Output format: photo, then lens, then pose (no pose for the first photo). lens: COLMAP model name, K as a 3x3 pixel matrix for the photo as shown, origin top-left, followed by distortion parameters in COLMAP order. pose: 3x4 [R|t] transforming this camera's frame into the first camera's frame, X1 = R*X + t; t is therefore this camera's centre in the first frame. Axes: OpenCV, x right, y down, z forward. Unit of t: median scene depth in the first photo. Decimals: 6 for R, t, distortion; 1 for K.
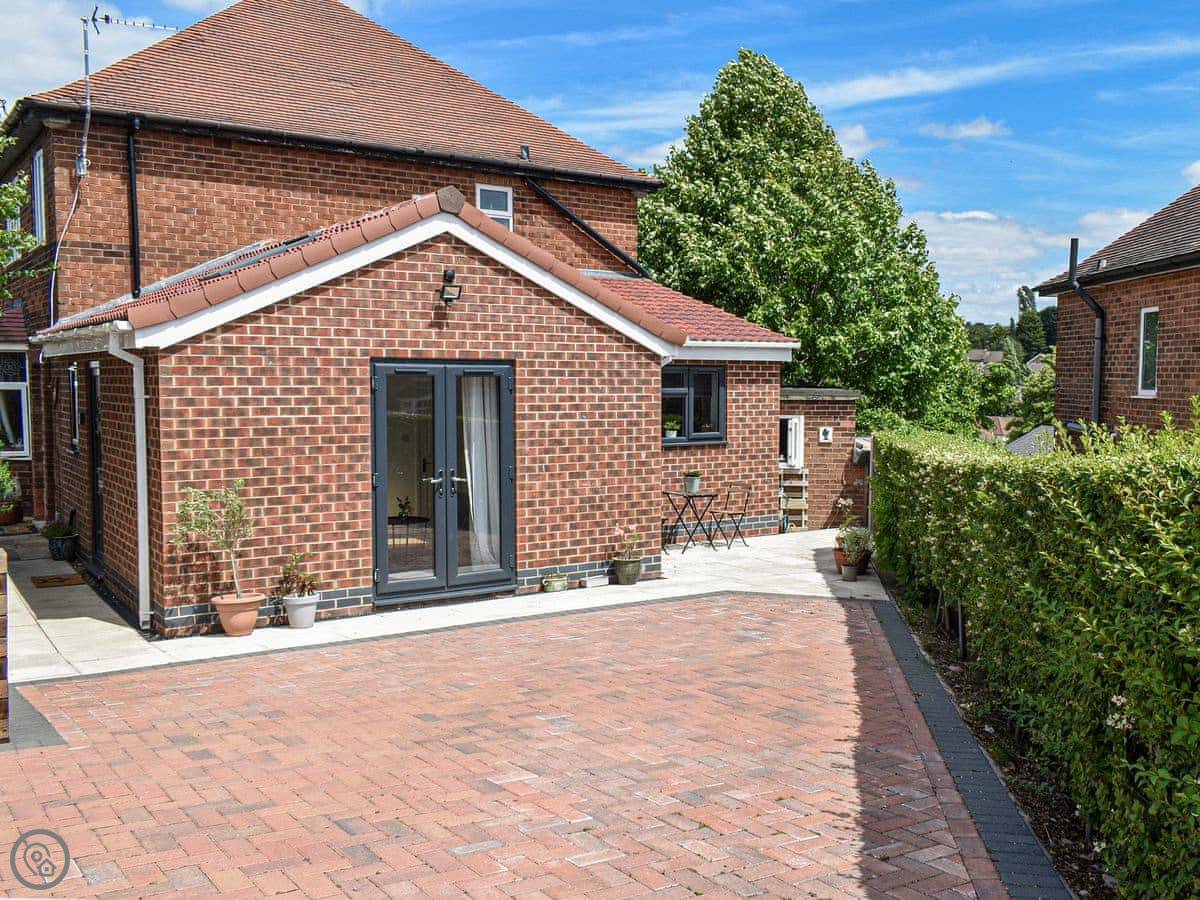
lens RADIAL K [[989.3, 0, 600.0], [0, 989.3, 450.0], [0, 0, 1]] dist [0.004351, 0.003258]
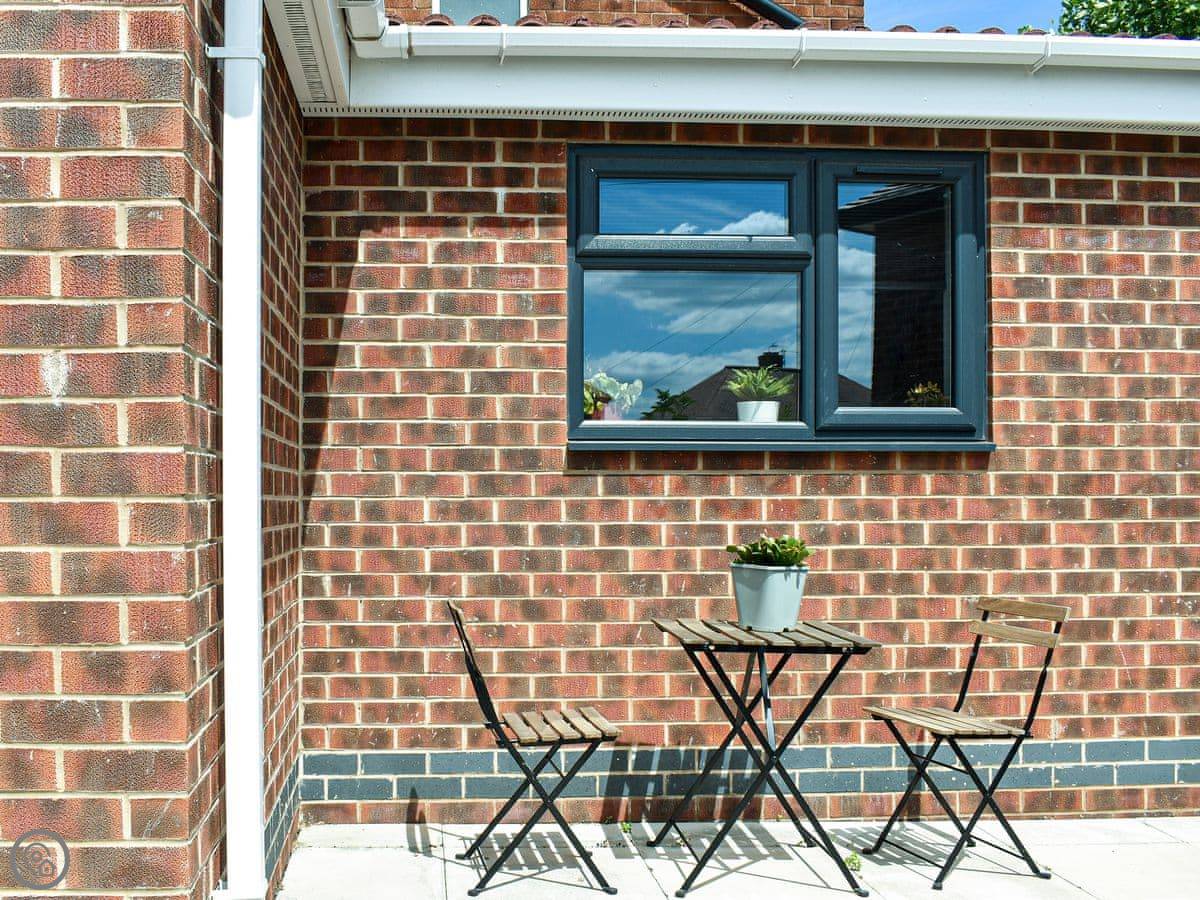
lens RADIAL K [[1020.7, 0, 599.6], [0, 1020.7, 531.2], [0, 0, 1]] dist [-0.042615, -0.001301]
pose [[0.882849, 0.004127, -0.469639, 0.216401], [-0.027802, 0.998667, -0.043487, 0.038696], [0.468833, 0.051450, 0.881787, 0.955590]]
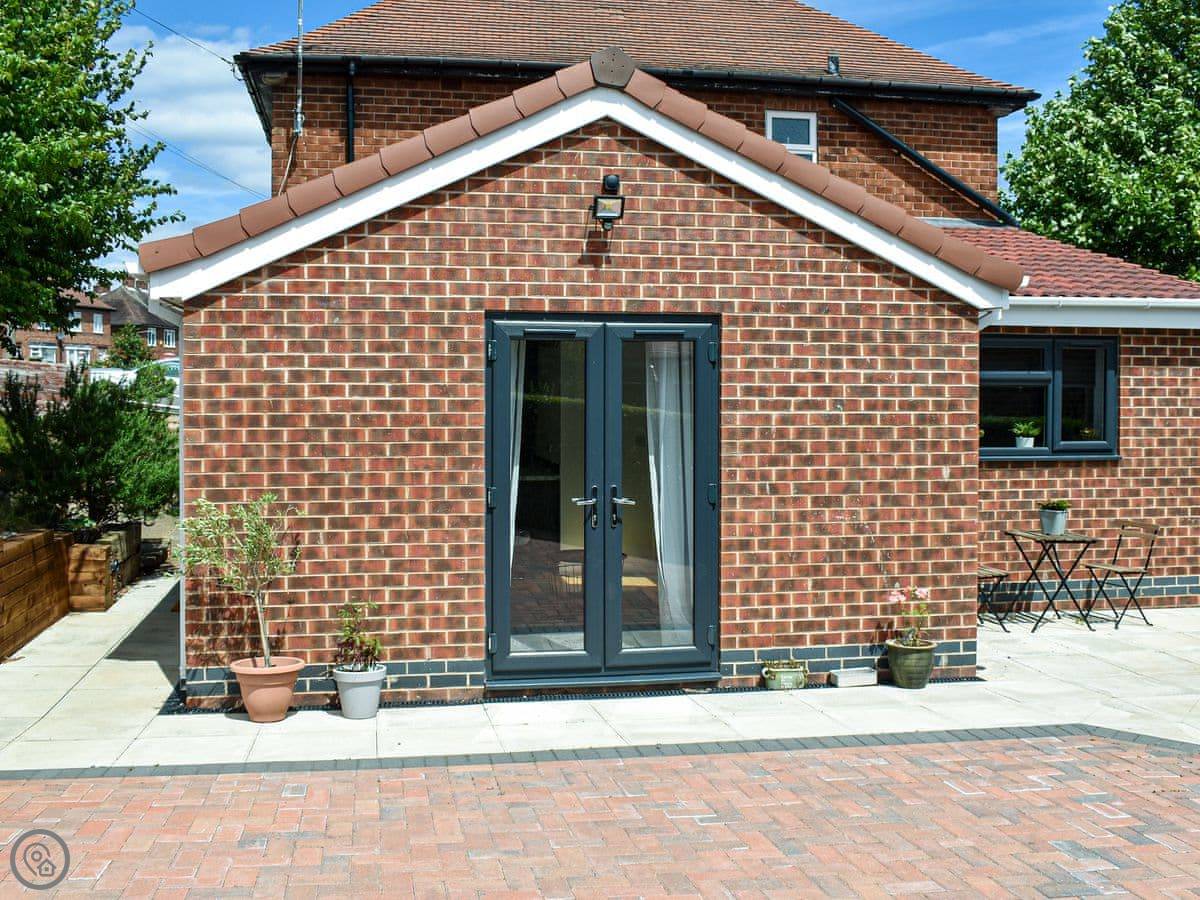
lens RADIAL K [[1008.1, 0, 626.9], [0, 1008.1, 422.2], [0, 0, 1]] dist [-0.050973, 0.002909]
pose [[0.927452, 0.009958, -0.373810, 0.097890], [-0.026119, 0.998929, -0.038193, 0.003249], [0.373030, 0.045186, 0.926718, 0.382513]]
